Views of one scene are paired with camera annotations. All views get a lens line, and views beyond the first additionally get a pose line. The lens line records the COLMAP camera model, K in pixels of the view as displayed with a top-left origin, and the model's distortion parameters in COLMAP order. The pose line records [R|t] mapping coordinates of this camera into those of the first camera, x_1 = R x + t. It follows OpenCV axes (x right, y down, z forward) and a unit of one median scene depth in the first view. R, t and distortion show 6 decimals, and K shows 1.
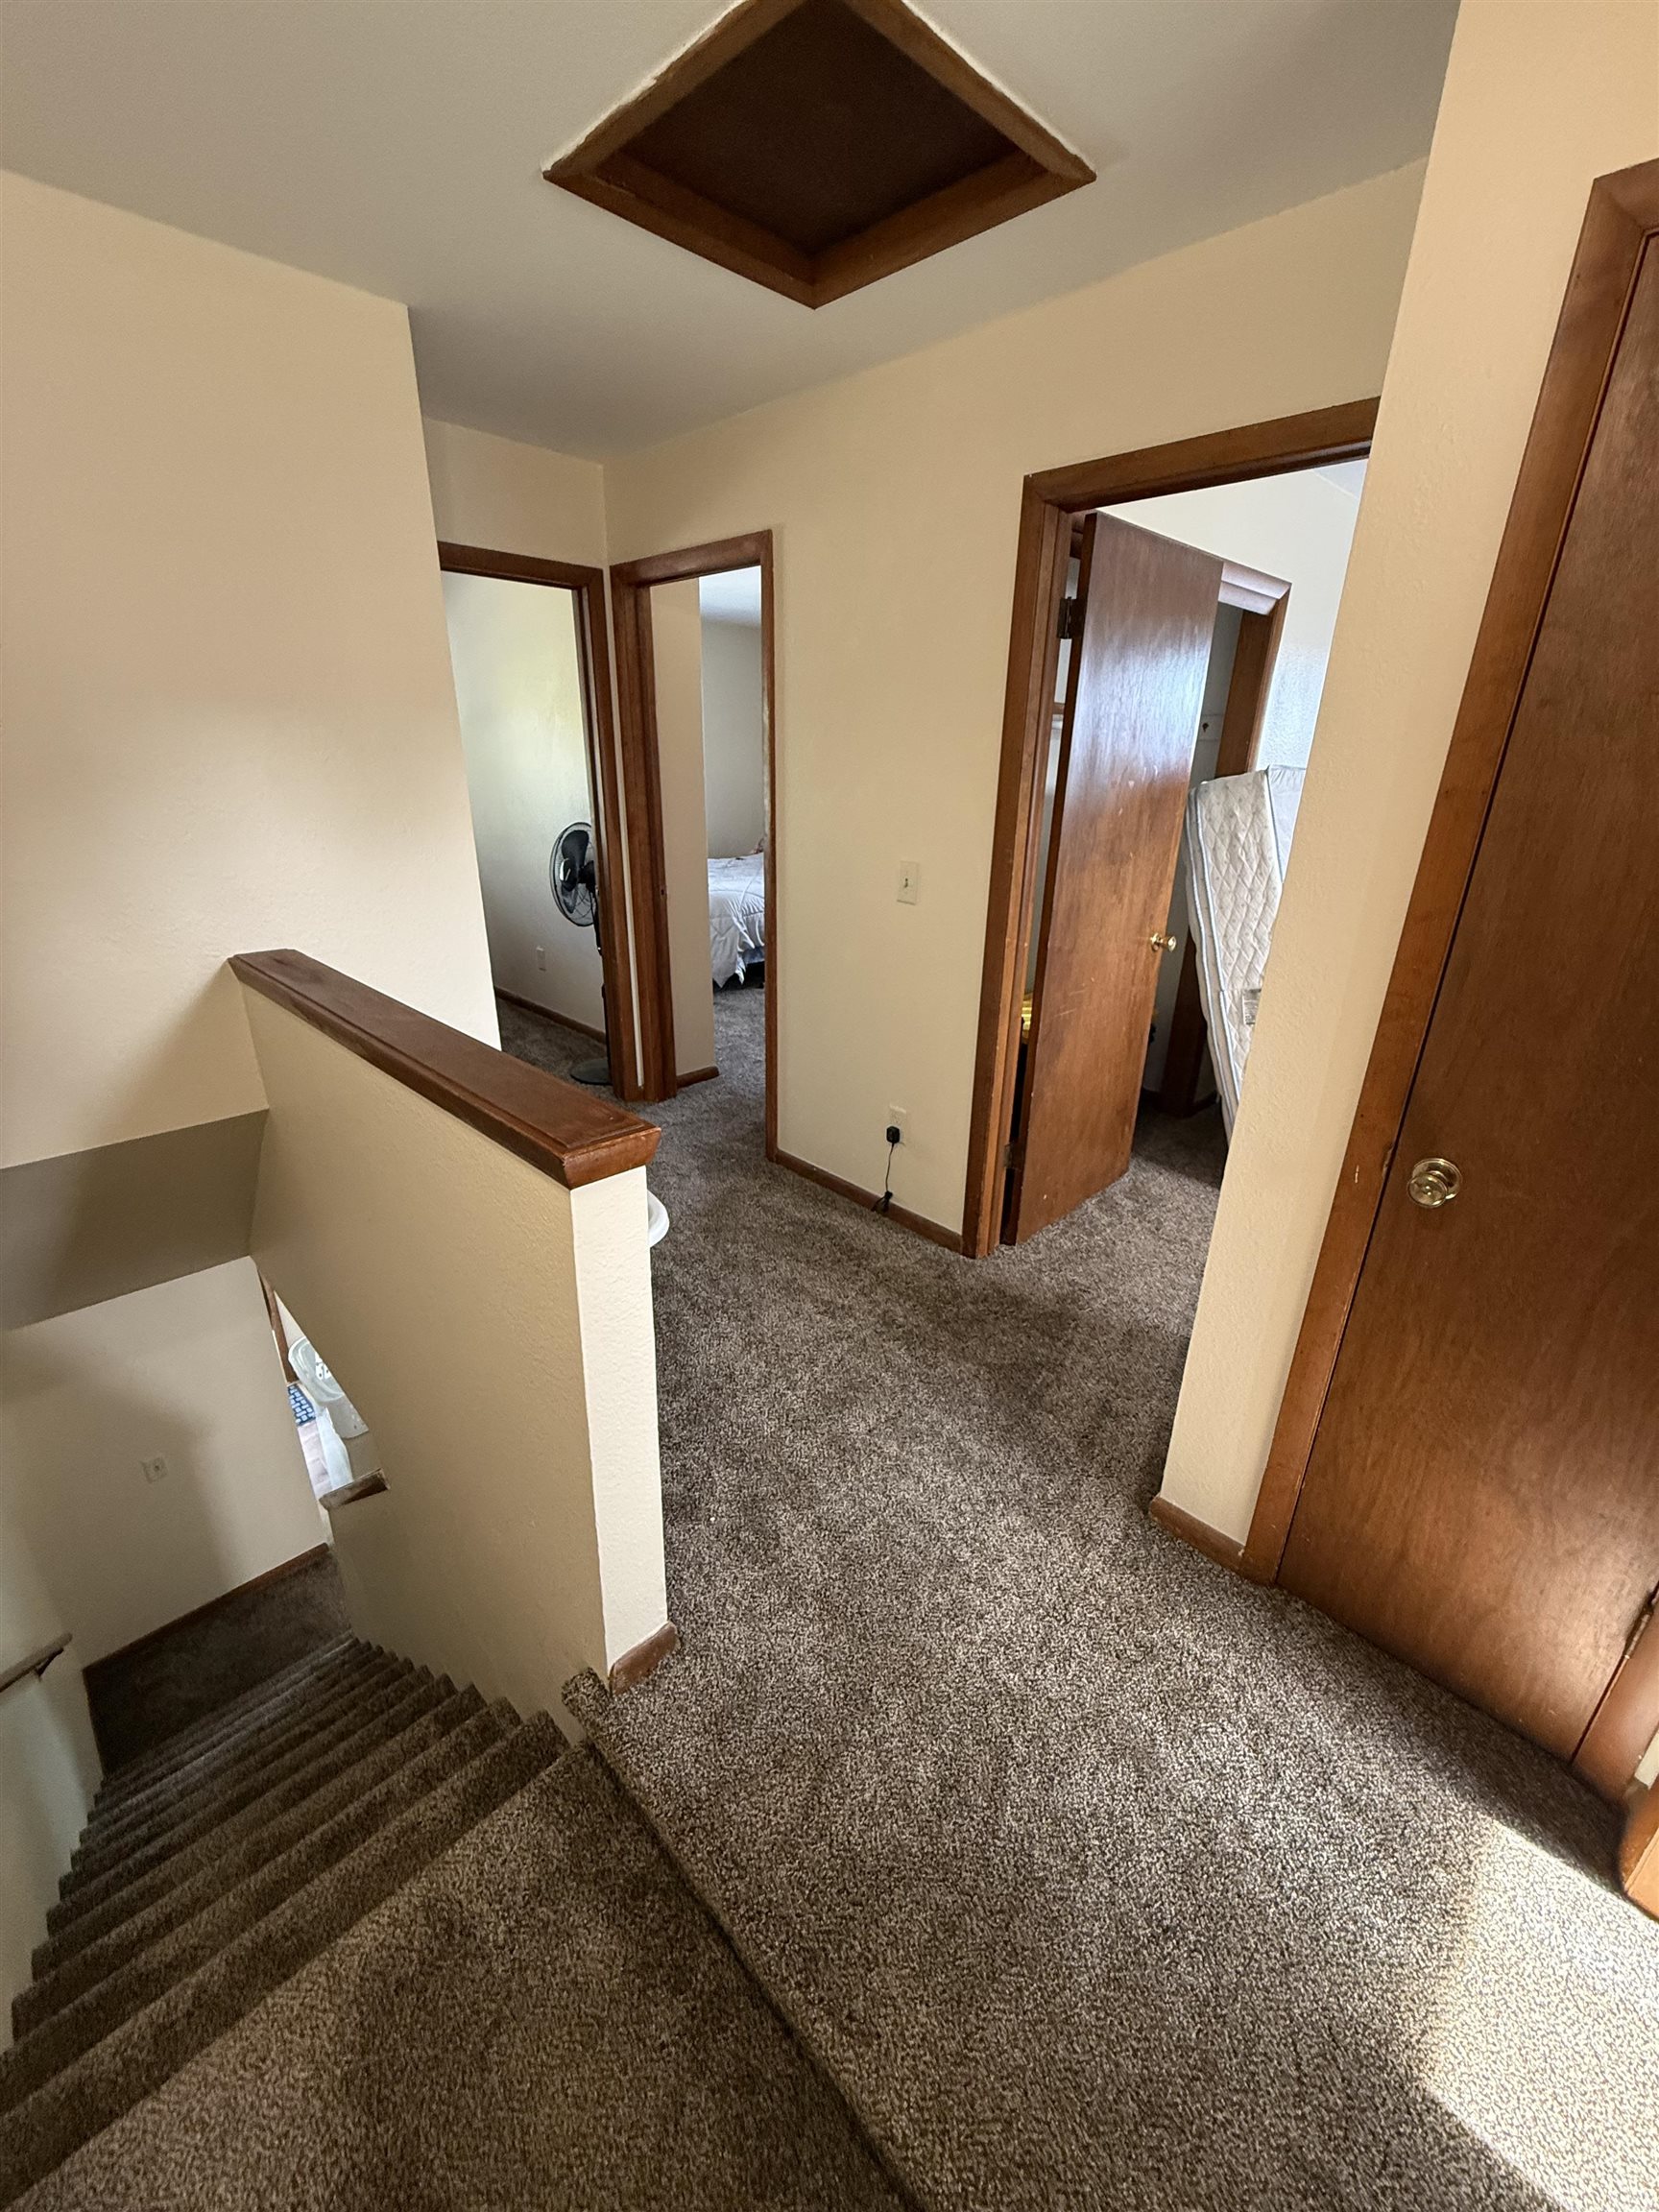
lens RADIAL K [[883.1, 0, 830.5], [0, 883.1, 1103.6], [0, 0, 1]] dist [-0.000693, 0.000251]
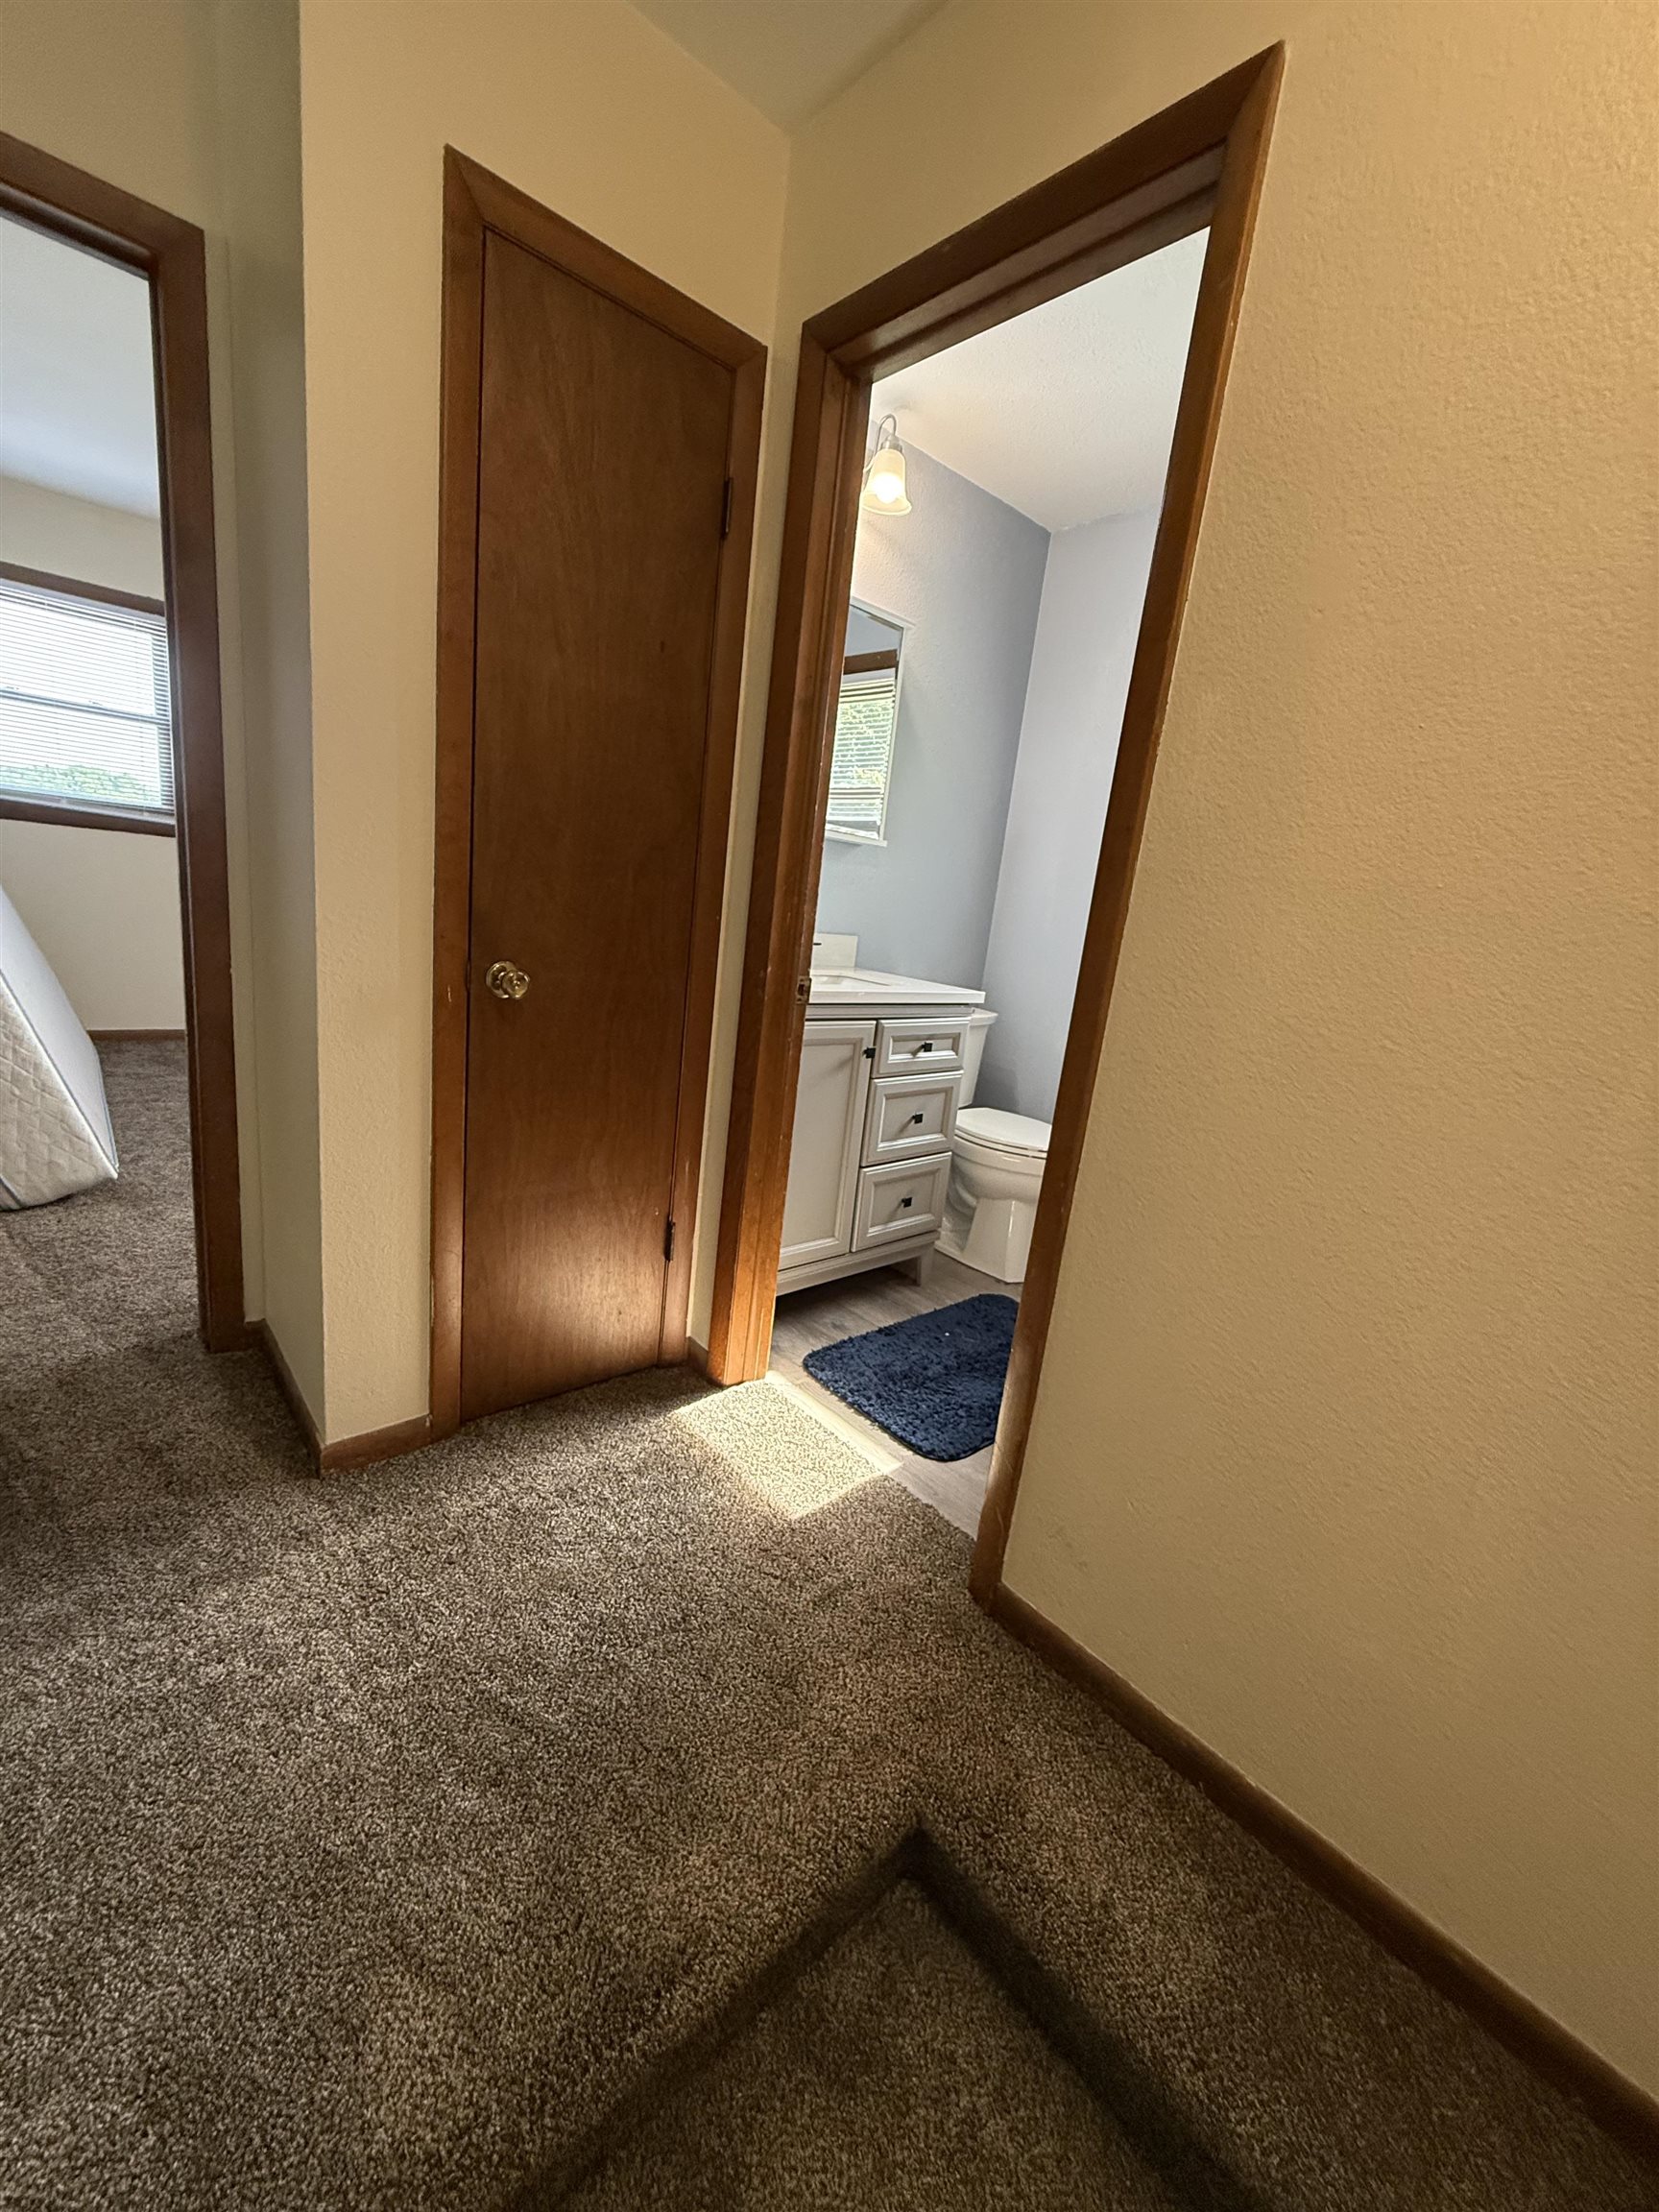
lens RADIAL K [[883.1, 0, 827.3], [0, 883.1, 1109.2], [0, 0, 1]] dist [-0.000693, 0.000251]
pose [[0.052814, -0.245243, 0.968022, -0.451339], [0.265182, 0.938015, 0.223173, 0.089576], [-0.962751, 0.244915, 0.114574, 0.430127]]
